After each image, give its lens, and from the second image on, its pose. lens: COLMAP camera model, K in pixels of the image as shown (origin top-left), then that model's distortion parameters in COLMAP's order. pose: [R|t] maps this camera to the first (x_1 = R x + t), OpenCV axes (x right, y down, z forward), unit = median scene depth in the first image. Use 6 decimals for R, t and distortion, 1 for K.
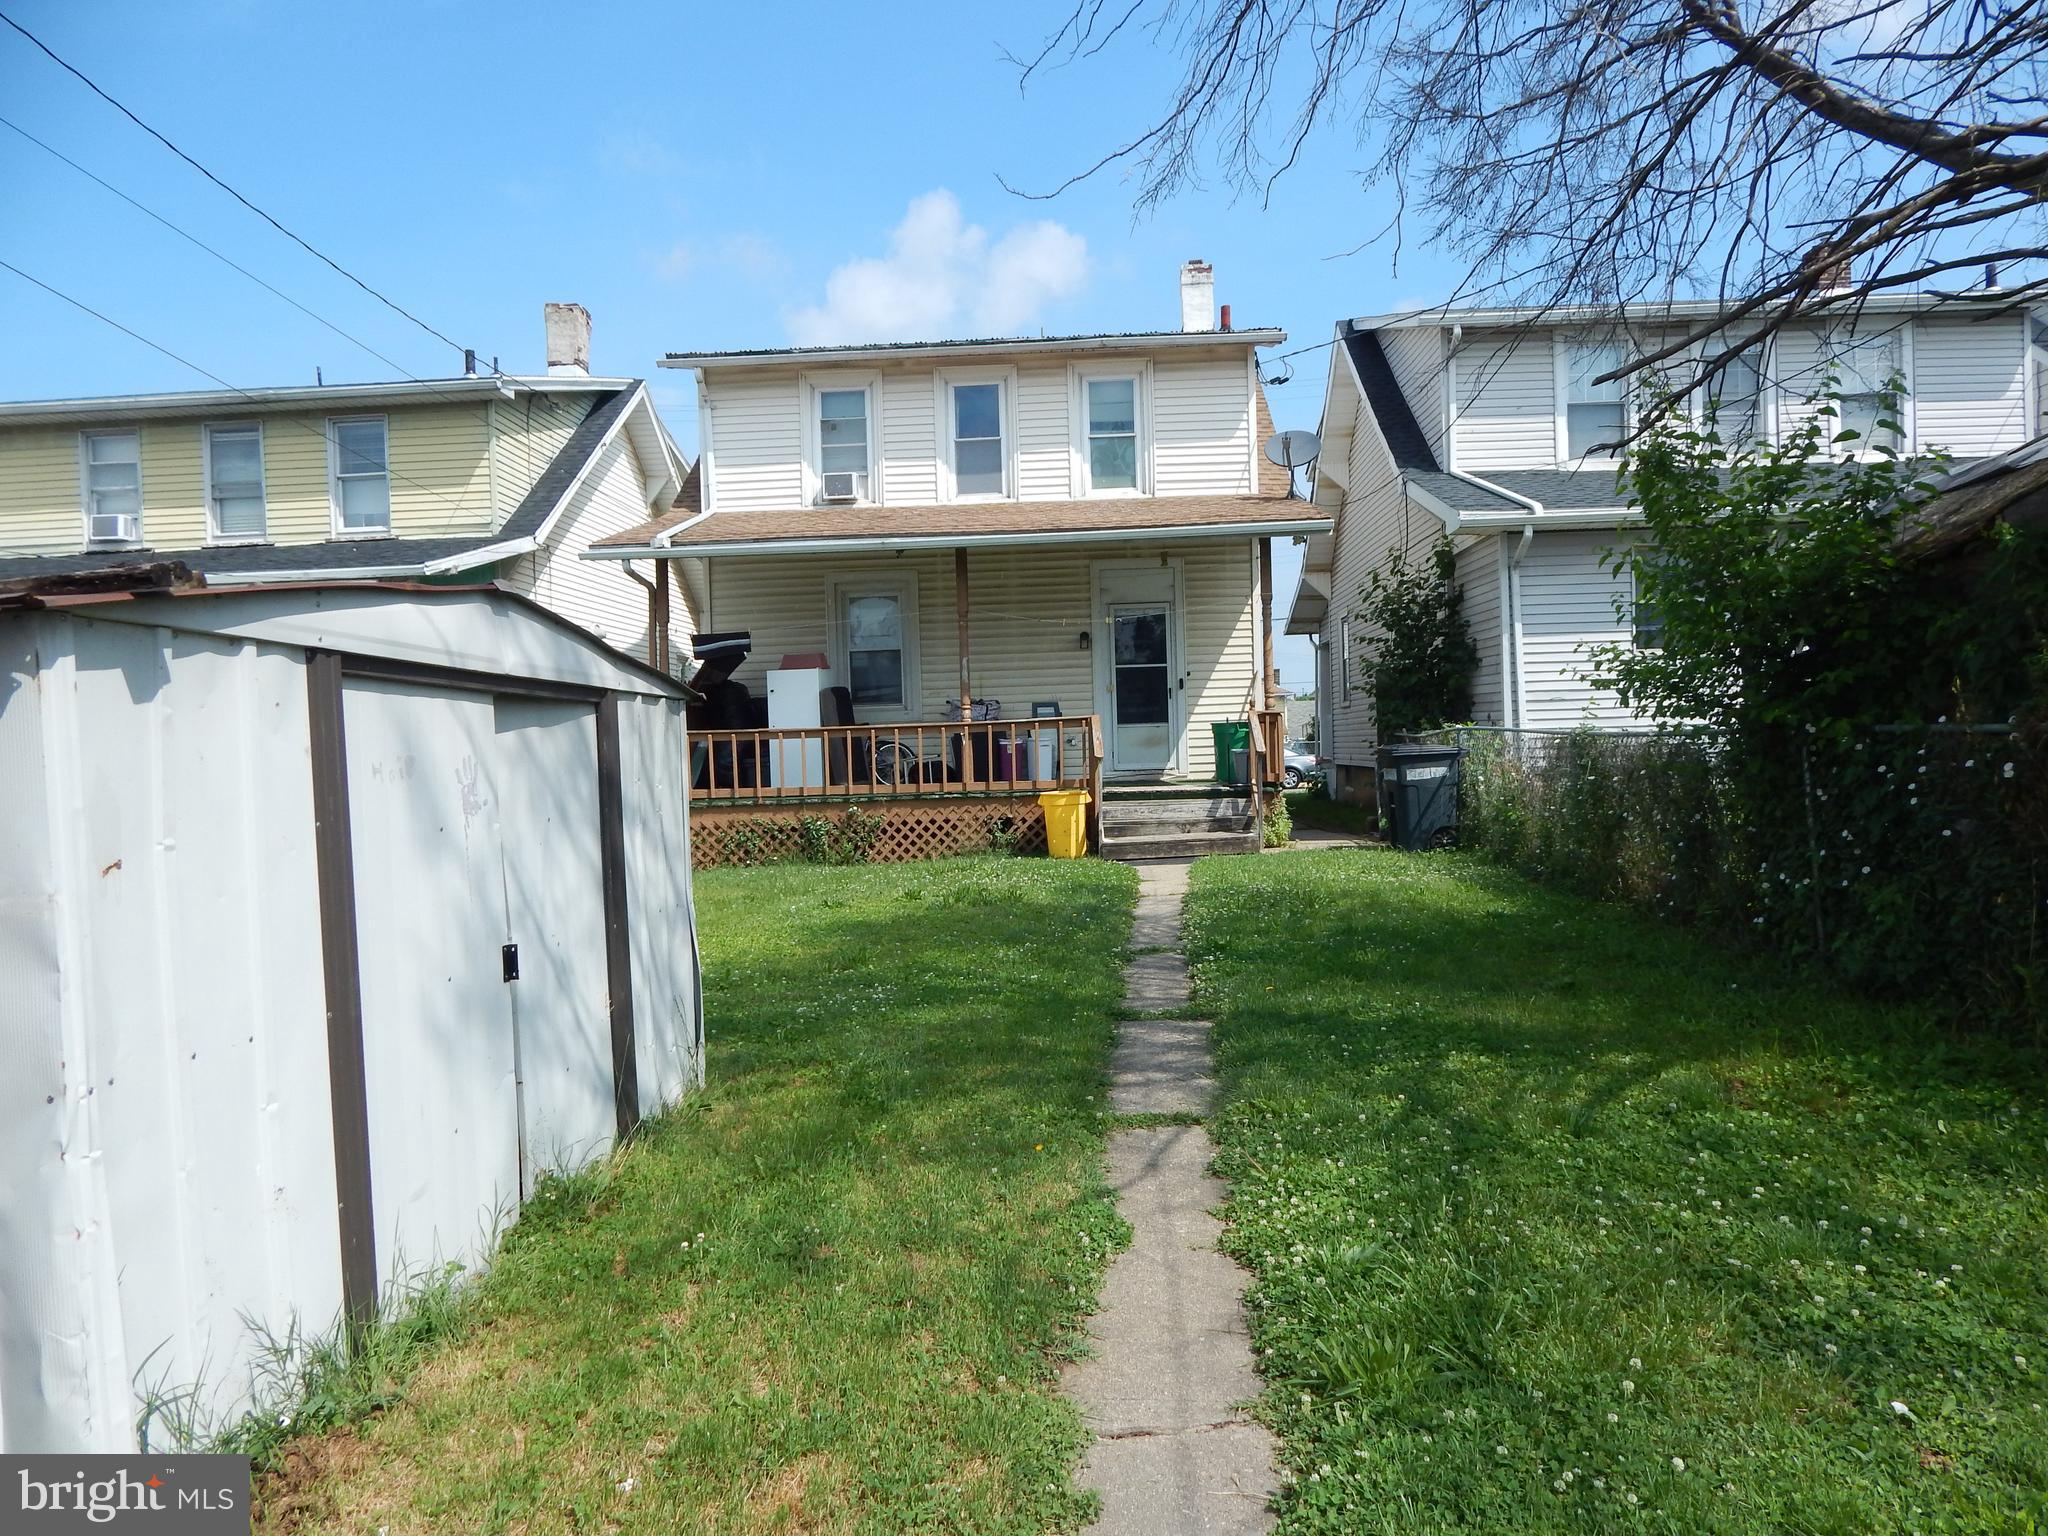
lens RADIAL K [[1362.9, 0, 1014.5], [0, 1362.9, 757.4], [0, 0, 1]] dist [0.012454, -0.018957]
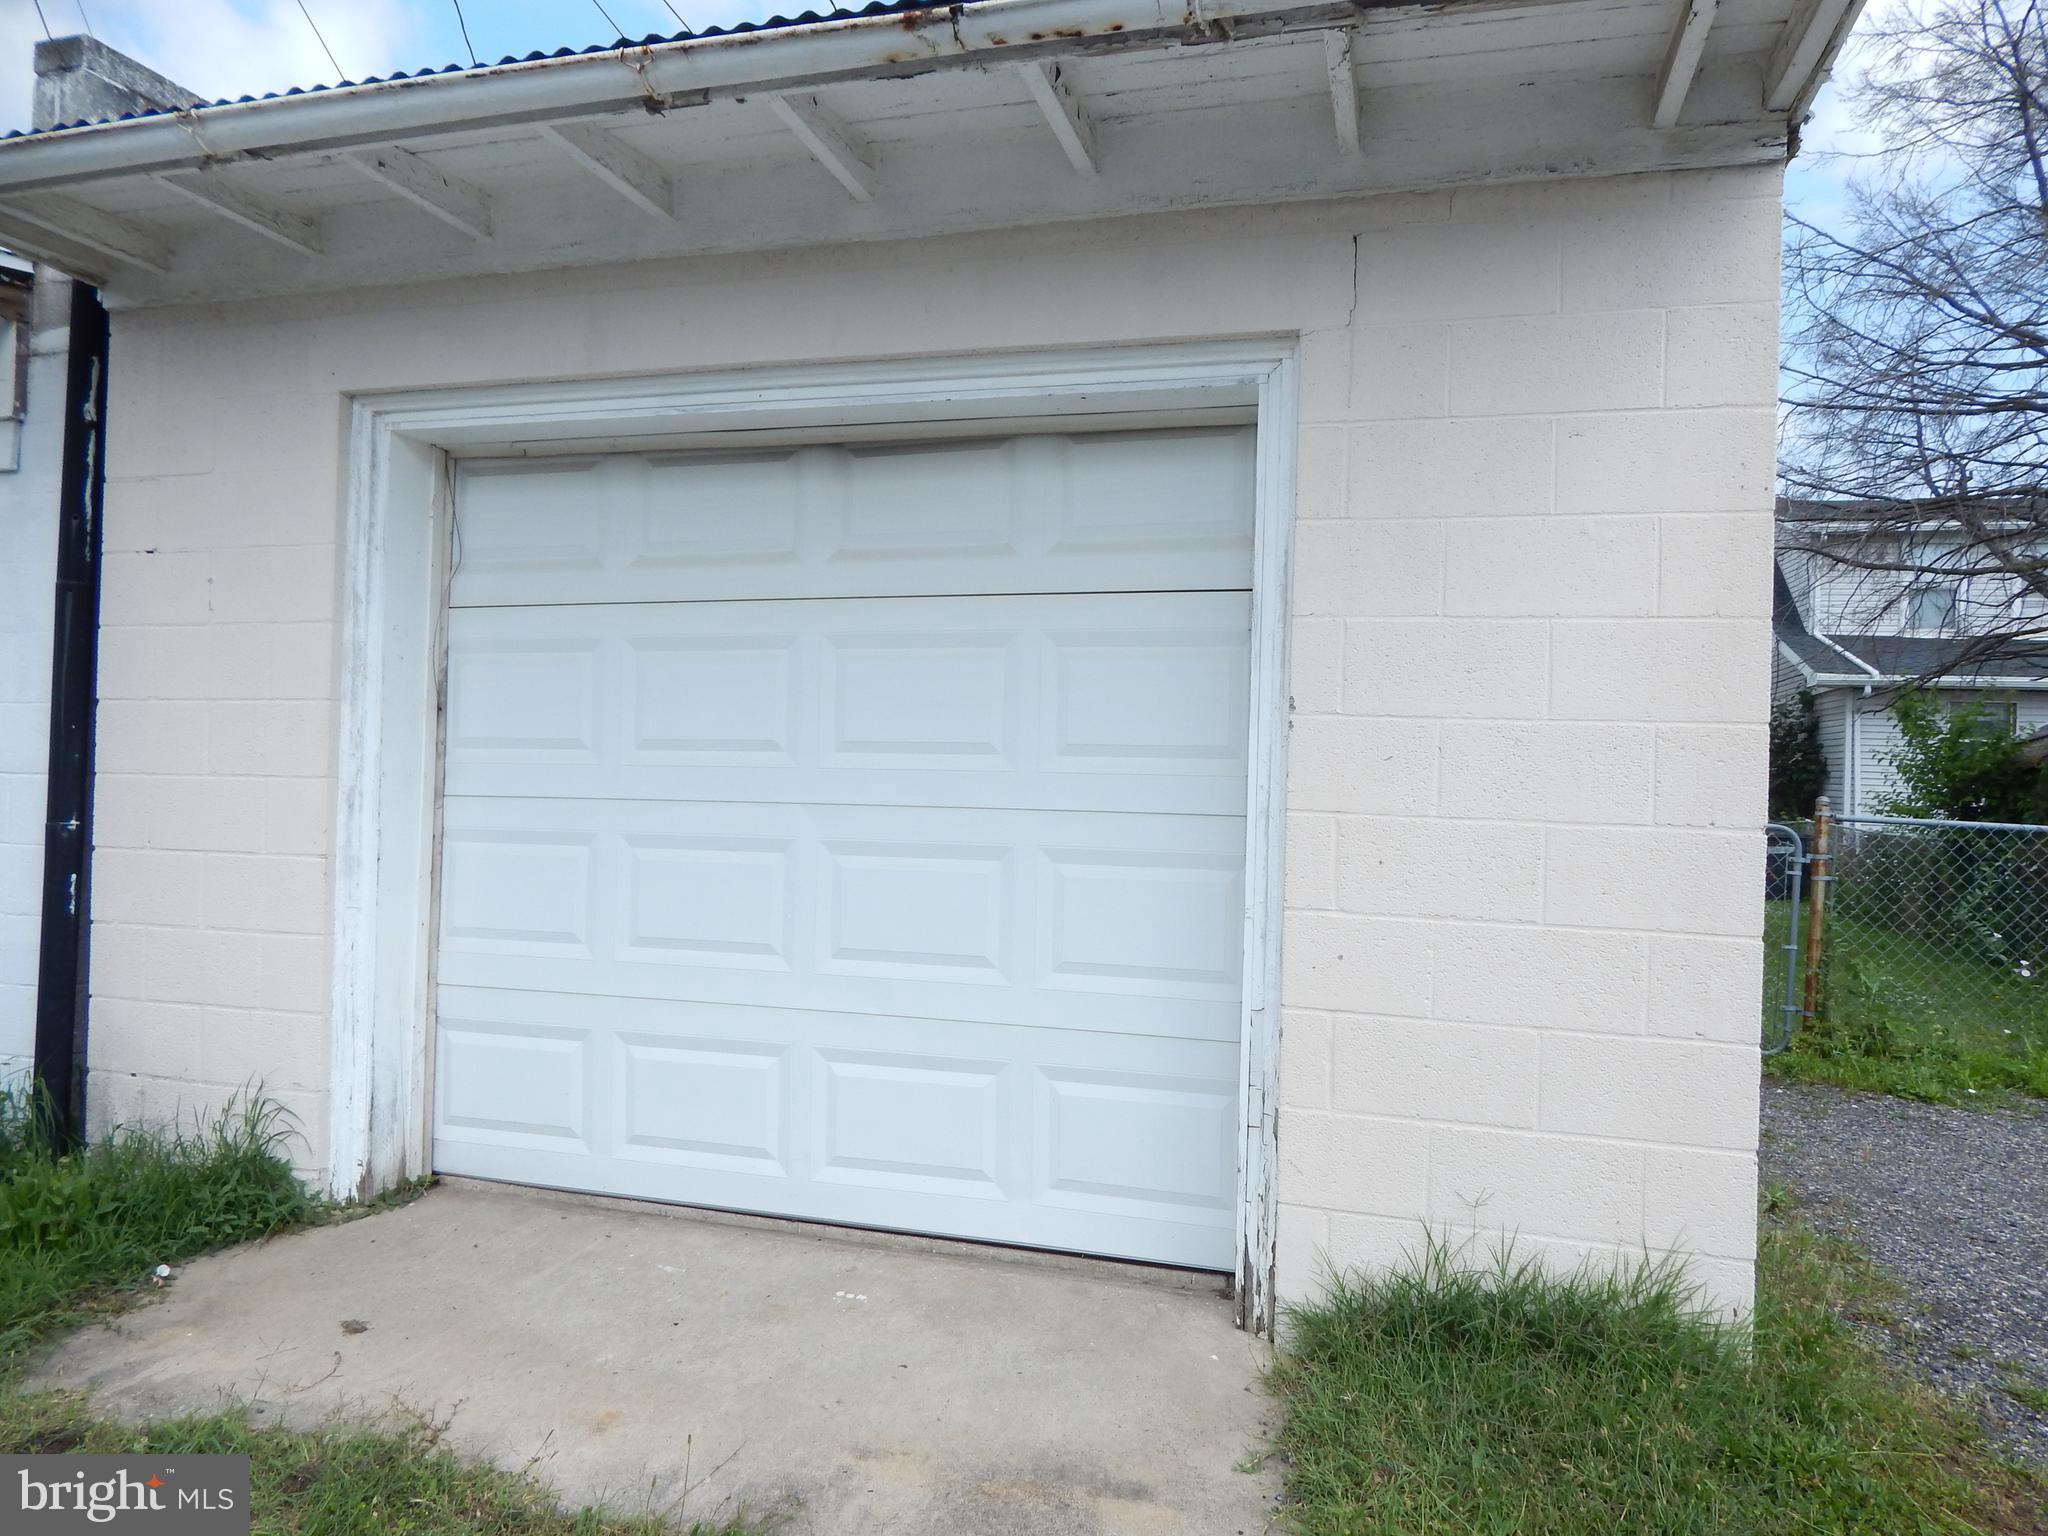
lens RADIAL K [[1362.9, 0, 1043.3], [0, 1362.9, 767.1], [0, 0, 1]] dist [0.012454, -0.018957]
pose [[0.977590, 0.057123, -0.202619, -0.159115], [-0.061085, 0.998043, -0.013348, -0.007308], [0.201460, 0.025426, 0.979167, -0.520043]]
